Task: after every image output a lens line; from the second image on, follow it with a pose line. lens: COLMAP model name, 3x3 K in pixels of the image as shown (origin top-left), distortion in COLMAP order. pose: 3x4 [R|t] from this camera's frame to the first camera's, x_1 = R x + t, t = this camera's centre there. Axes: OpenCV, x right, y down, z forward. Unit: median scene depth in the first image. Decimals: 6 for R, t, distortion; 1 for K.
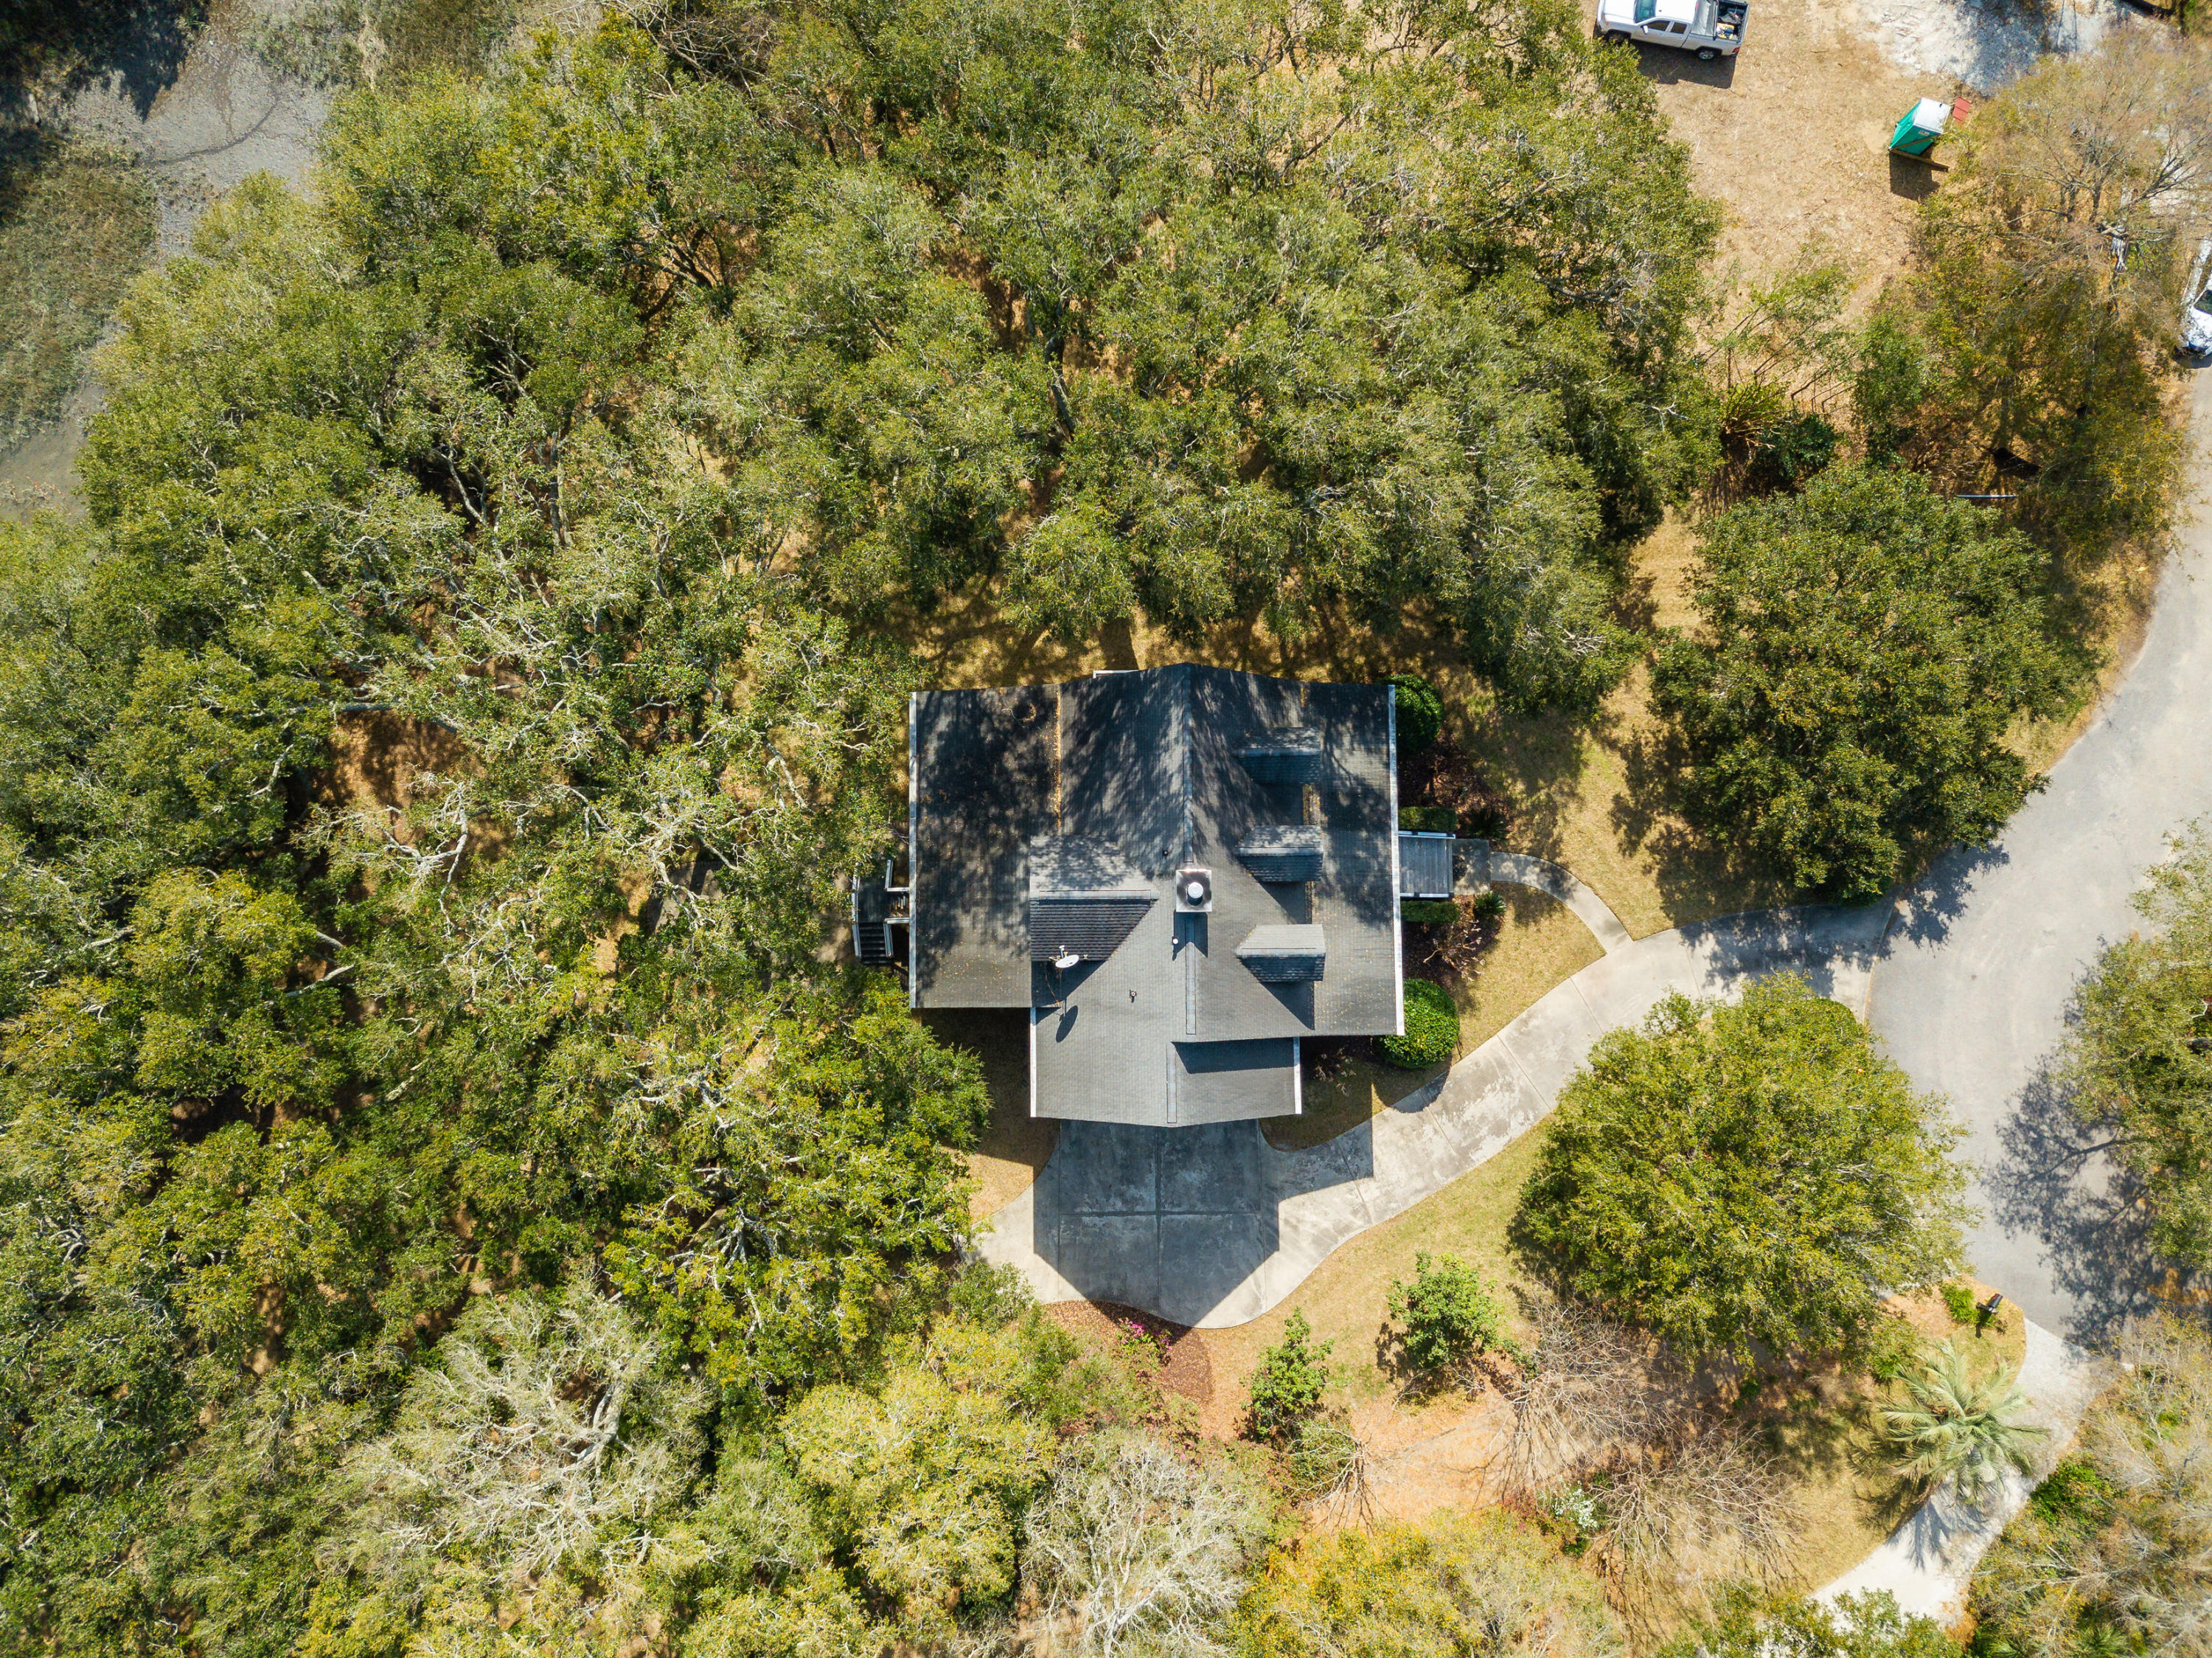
lens RADIAL K [[1677.6, 0, 1115.7], [0, 1677.6, 783.2], [0, 0, 1]] dist [-0.112986, 0.037327]
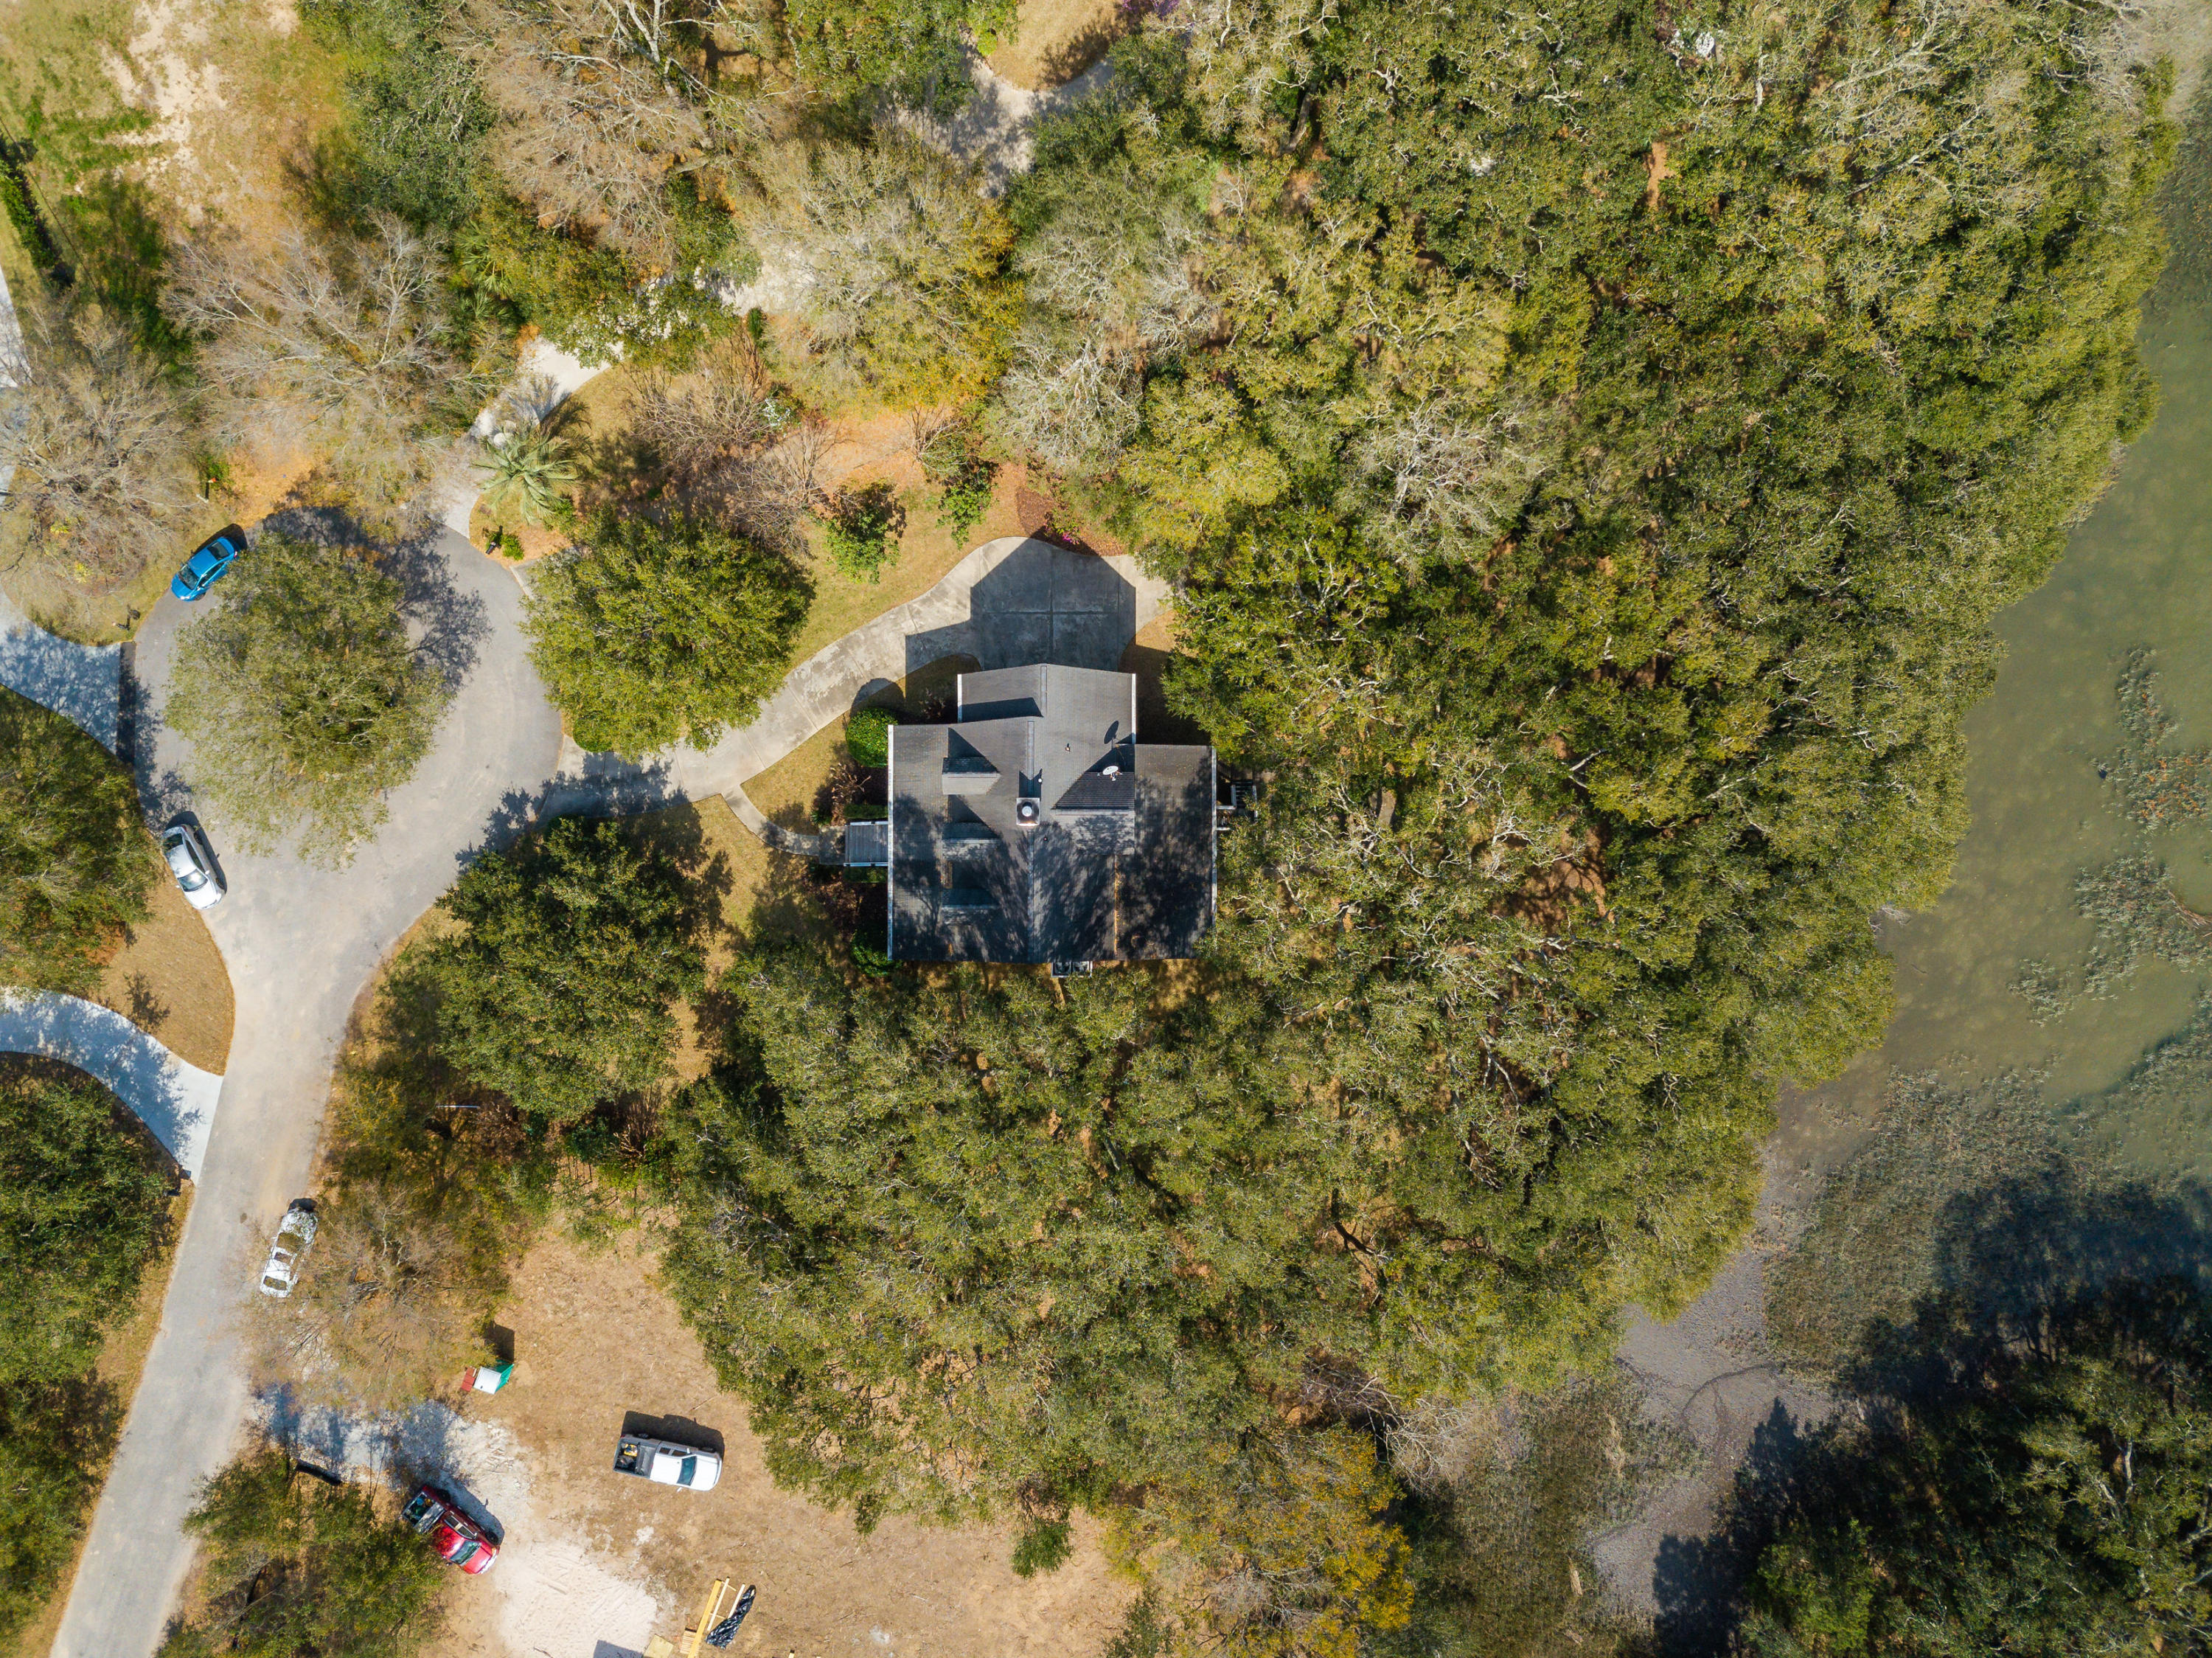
lens RADIAL K [[1662.3, 0, 1106.0], [0, 1662.3, 829.0], [0, 0, 1]] dist [-0.265323, -0.001451]
pose [[-0.999829, -0.010585, -0.015135, -0.002156], [0.008345, -0.989963, 0.141080, -0.150861], [-0.016476, 0.140930, 0.989883, -0.465061]]
